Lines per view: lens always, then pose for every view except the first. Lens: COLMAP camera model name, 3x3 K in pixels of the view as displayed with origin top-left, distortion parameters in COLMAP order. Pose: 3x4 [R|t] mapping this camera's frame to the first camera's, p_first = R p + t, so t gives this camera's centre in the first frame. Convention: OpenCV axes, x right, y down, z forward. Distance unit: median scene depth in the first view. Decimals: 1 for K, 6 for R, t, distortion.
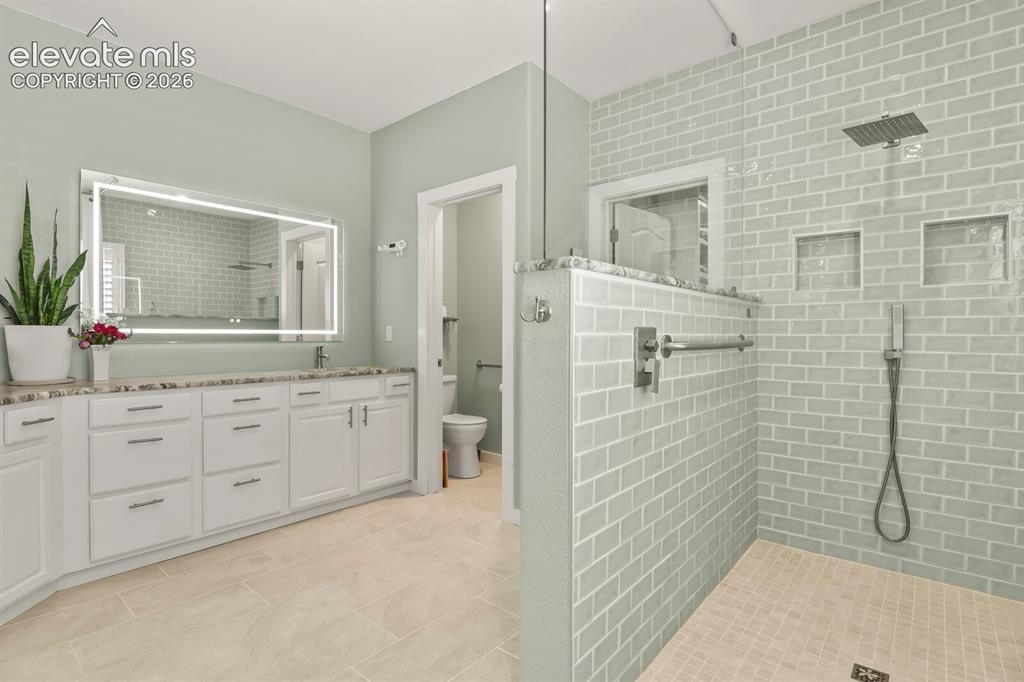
lens RADIAL K [[498.1, 0, 517.6], [0, 498.1, 337.3], [0, 0, 1]] dist [-0.001668, -0.000672]
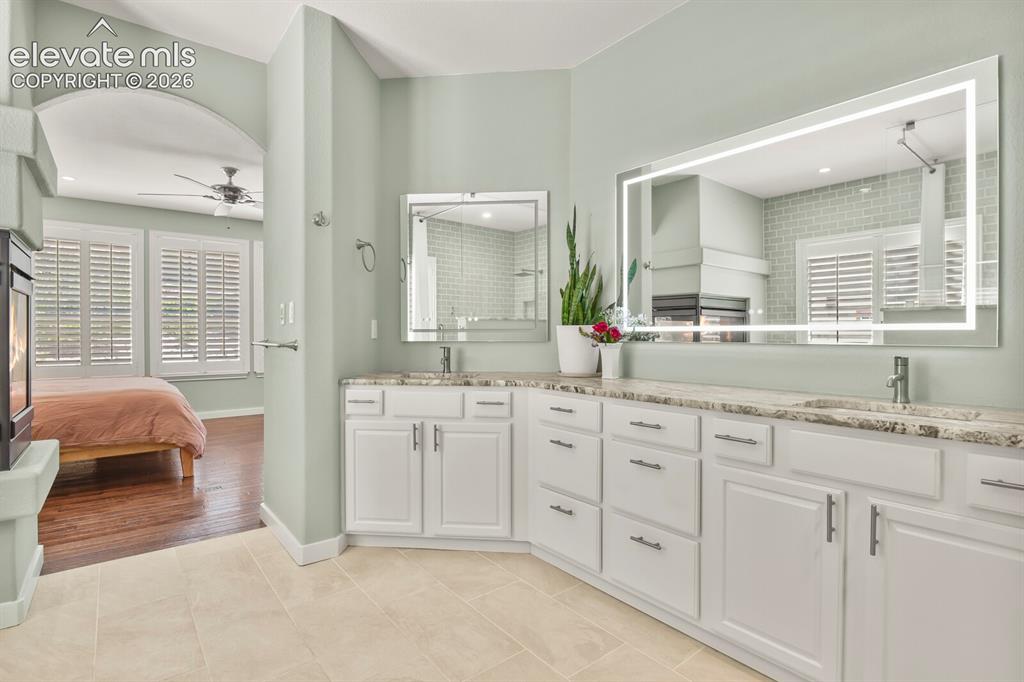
lens RADIAL K [[498.1, 0, 517.6], [0, 498.1, 337.3], [0, 0, 1]] dist [-0.001668, -0.000672]
pose [[-0.191123, 0.004222, -0.981557, 0.194741], [-0.003793, 0.999980, 0.005040, -0.001898], [0.981559, 0.004686, -0.191103, 1.034058]]
